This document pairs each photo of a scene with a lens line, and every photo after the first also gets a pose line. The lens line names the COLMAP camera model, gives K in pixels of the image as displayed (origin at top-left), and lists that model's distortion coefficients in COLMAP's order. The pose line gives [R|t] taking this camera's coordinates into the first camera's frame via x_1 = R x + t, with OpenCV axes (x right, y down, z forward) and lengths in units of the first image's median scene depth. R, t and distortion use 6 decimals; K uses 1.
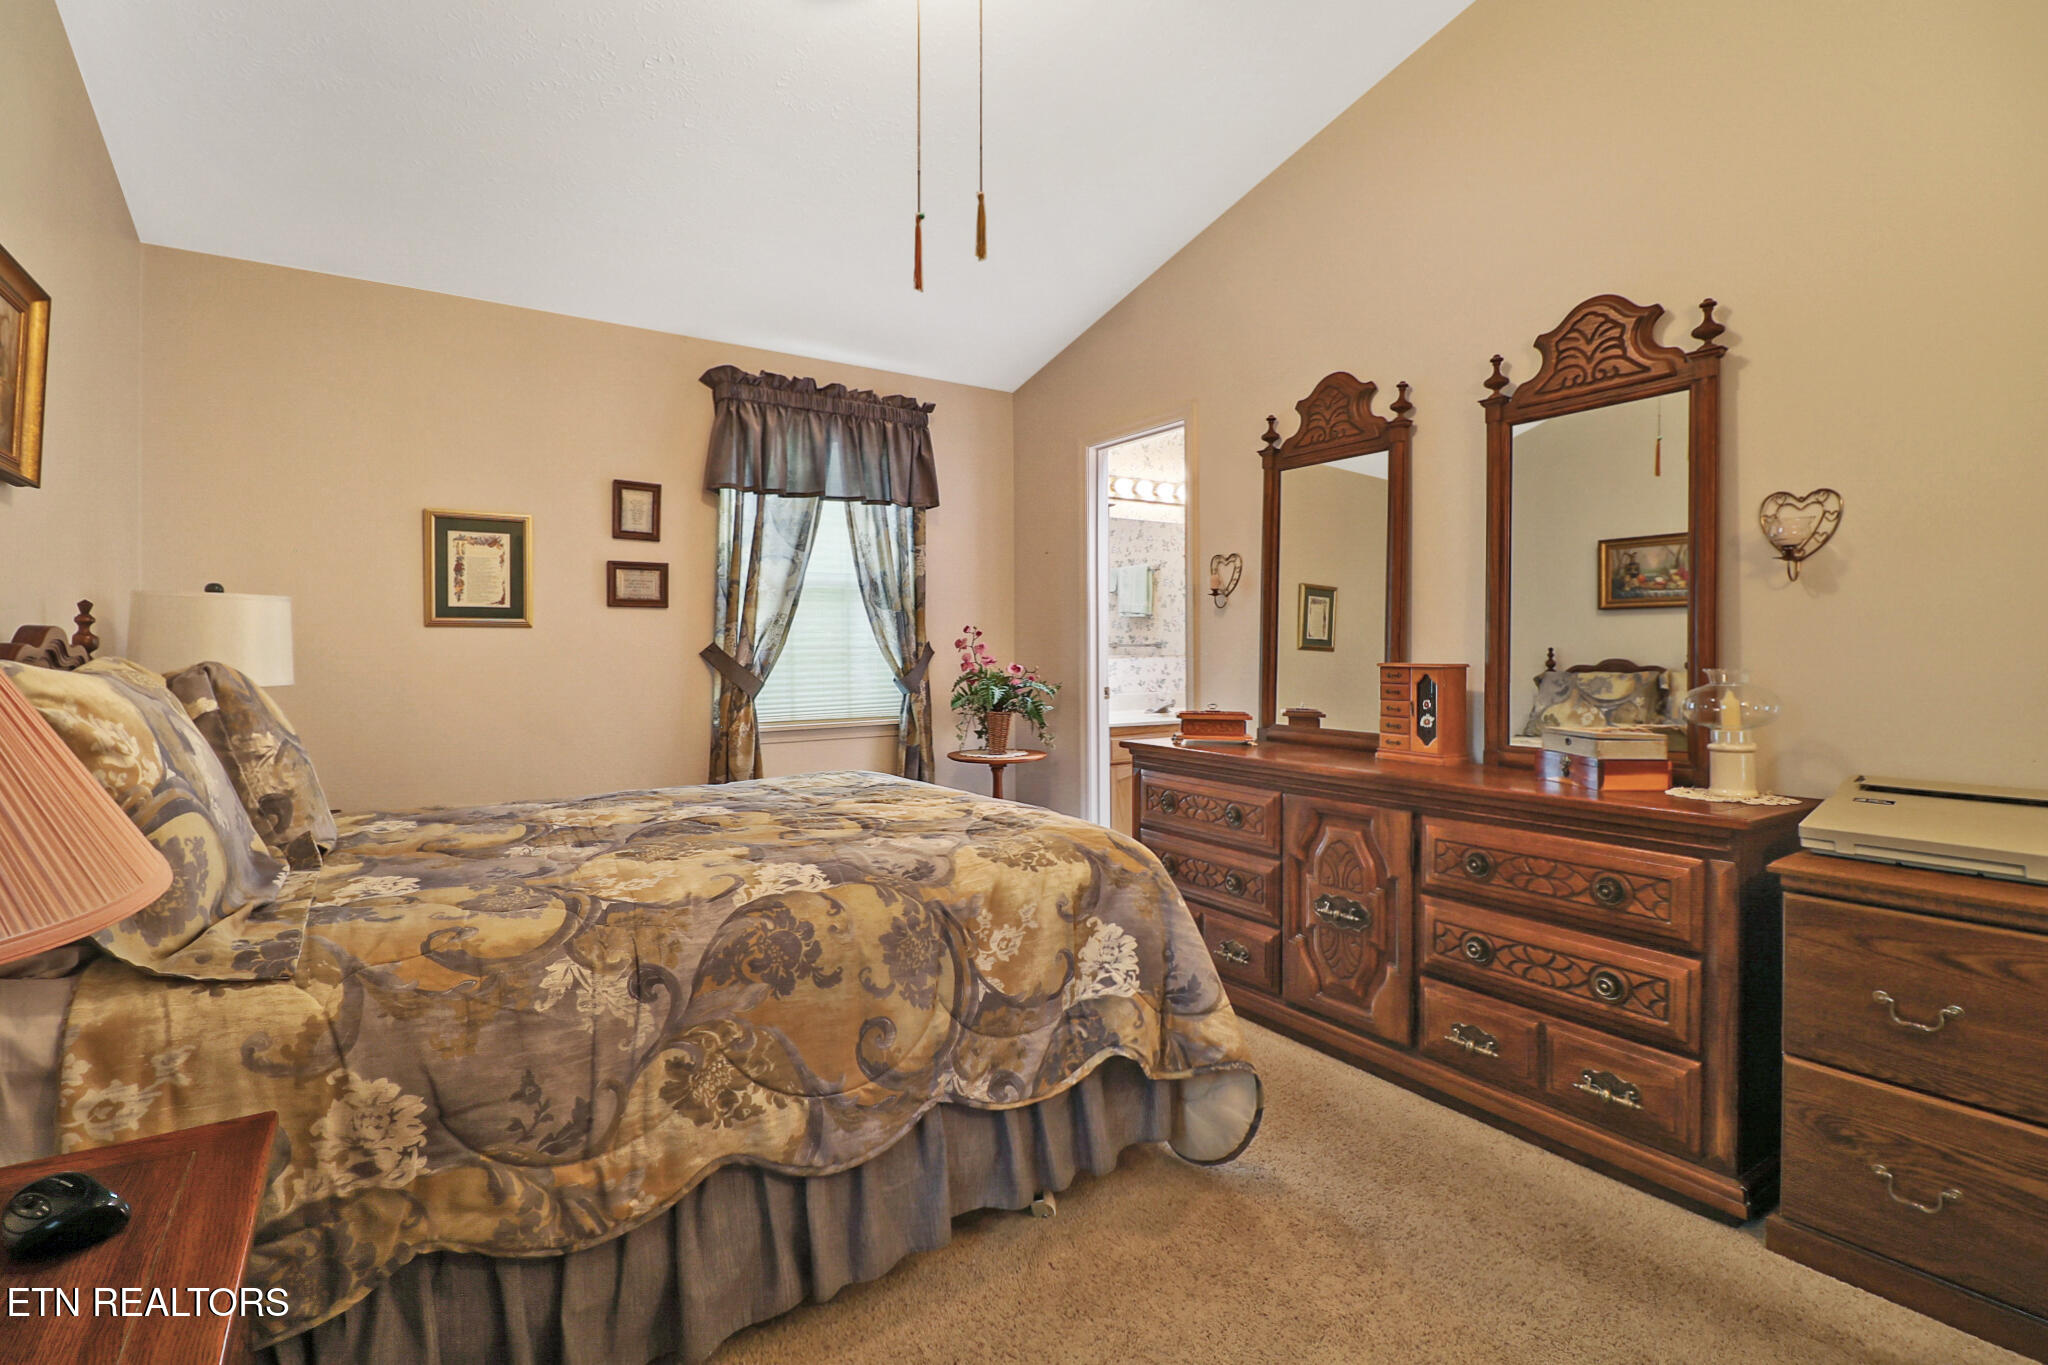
lens RADIAL K [[937.2, 0, 1005.4], [0, 937.2, 650.3], [0, 0, 1]] dist [-0.008023, -0.002598]
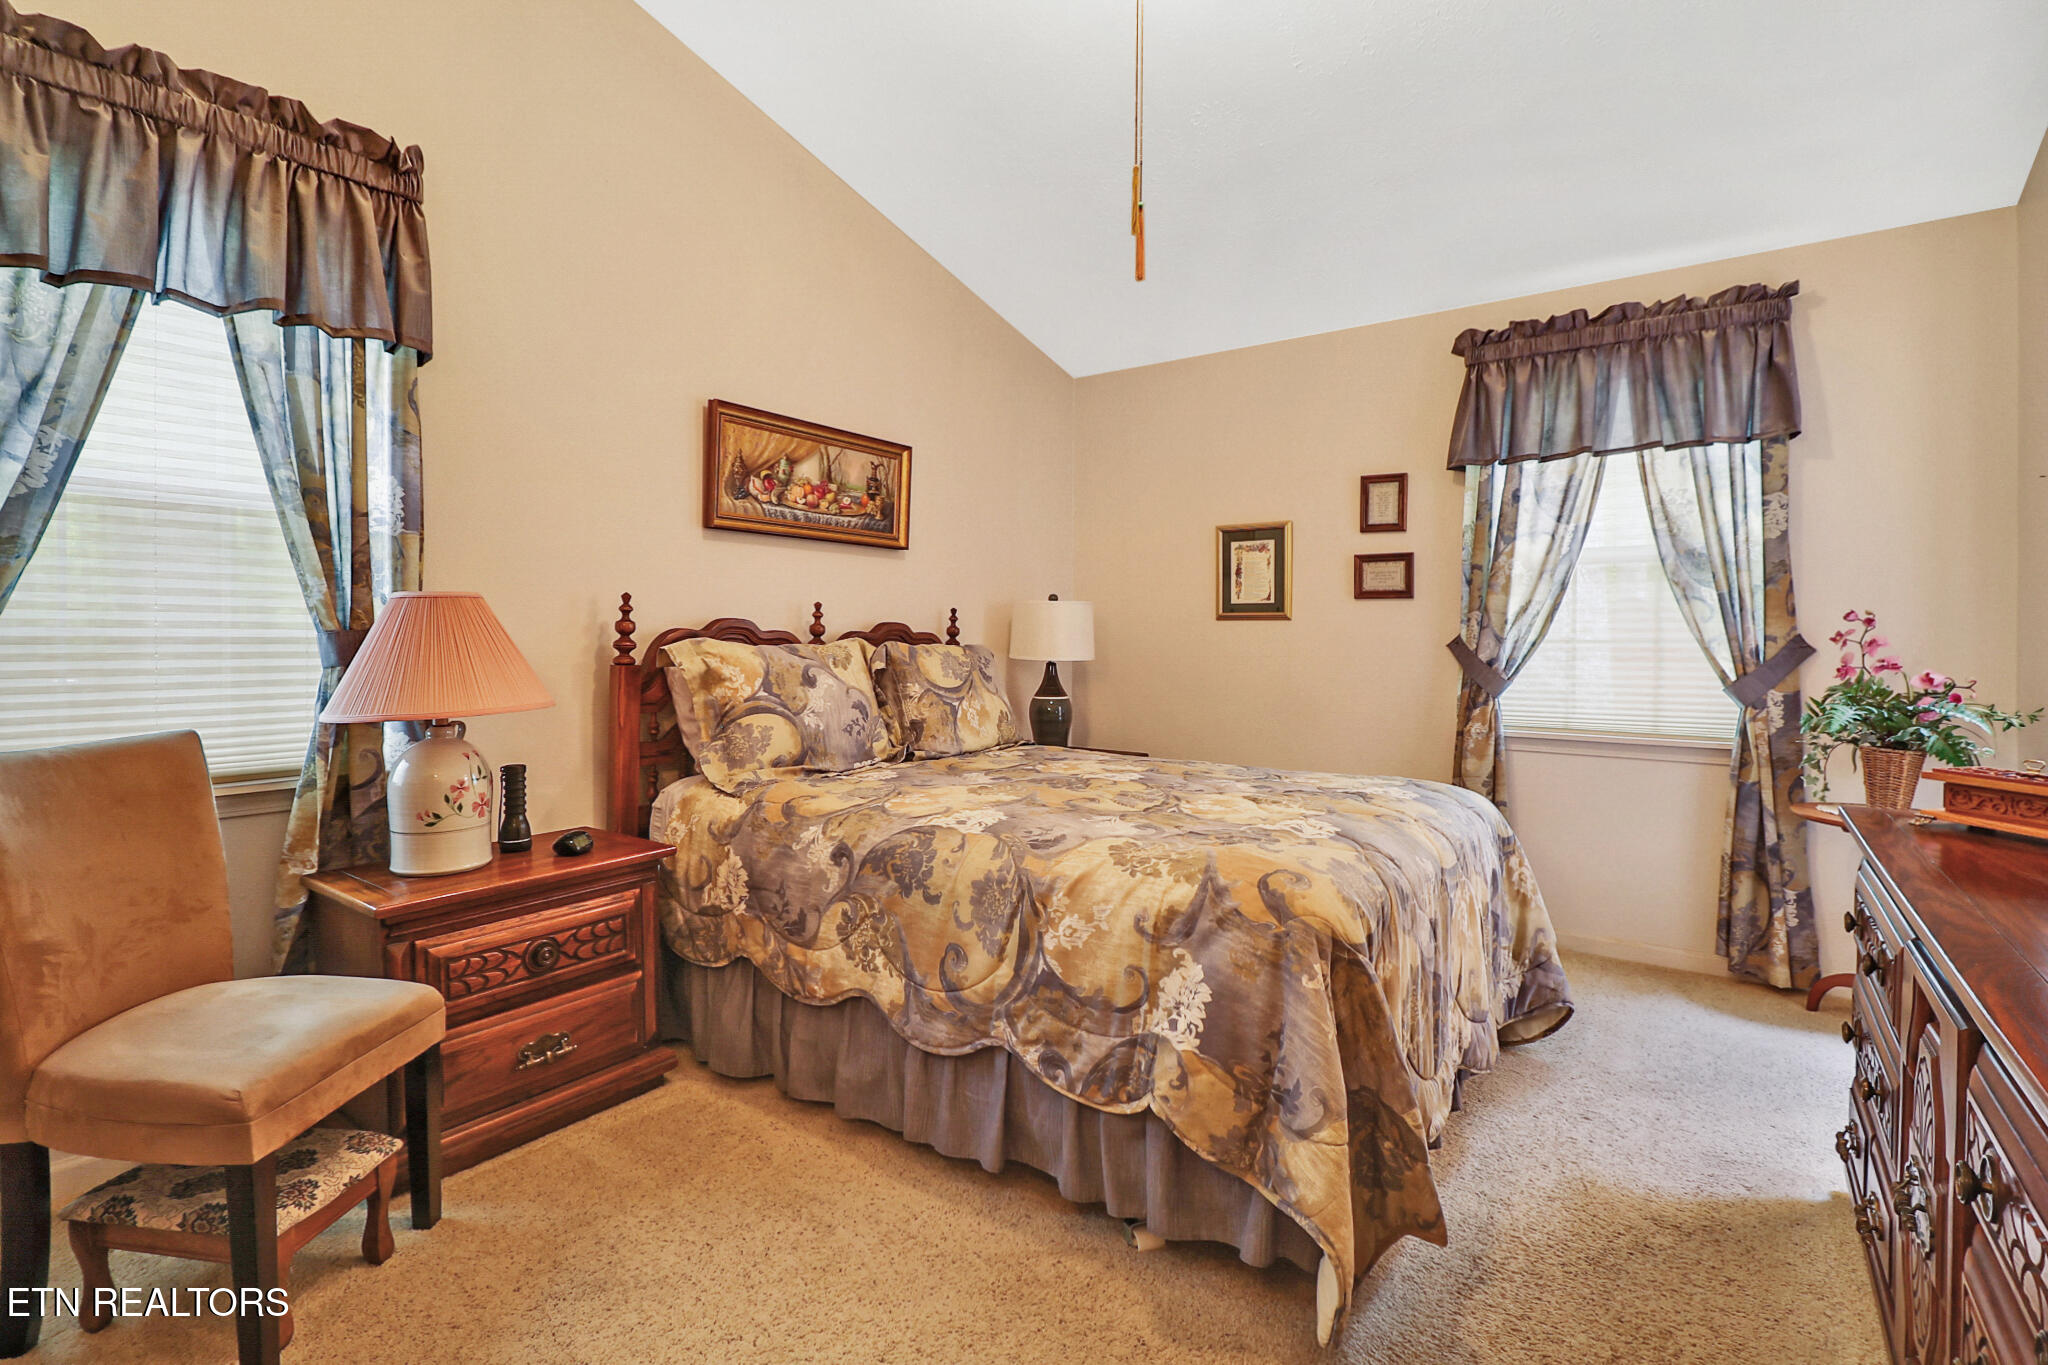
lens RADIAL K [[937.2, 0, 1021.5], [0, 937.2, 668.4], [0, 0, 1]] dist [-0.008023, -0.002598]
pose [[0.340918, 0.037076, -0.939362, 0.468690], [-0.013051, 0.999312, 0.034705, -0.000755], [0.940002, 0.000427, 0.341167, 0.314163]]
